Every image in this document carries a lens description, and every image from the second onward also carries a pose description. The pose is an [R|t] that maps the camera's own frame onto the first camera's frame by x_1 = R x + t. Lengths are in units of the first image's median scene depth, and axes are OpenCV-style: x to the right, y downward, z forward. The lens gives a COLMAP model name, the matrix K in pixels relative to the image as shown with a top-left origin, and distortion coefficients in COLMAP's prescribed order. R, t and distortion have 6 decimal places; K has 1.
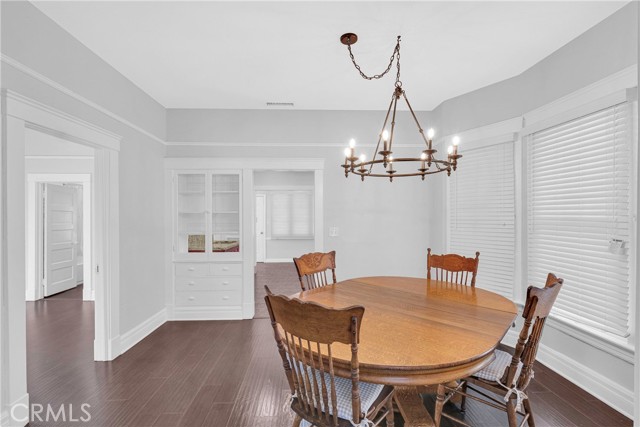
lens RADIAL K [[283.6, 0, 314.9], [0, 283.6, 218.3], [0, 0, 1]] dist [-0.000319, -0.000015]
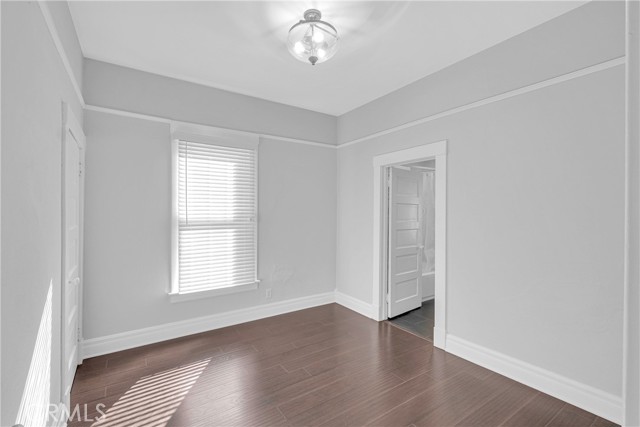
lens RADIAL K [[283.6, 0, 323.9], [0, 283.6, 209.4], [0, 0, 1]] dist [-0.000319, -0.000015]
pose [[0.537563, 0.004099, -0.843214, -0.365230], [-0.008304, 0.999965, -0.000434, -0.009507], [0.843183, 0.007235, 0.537578, 0.398418]]
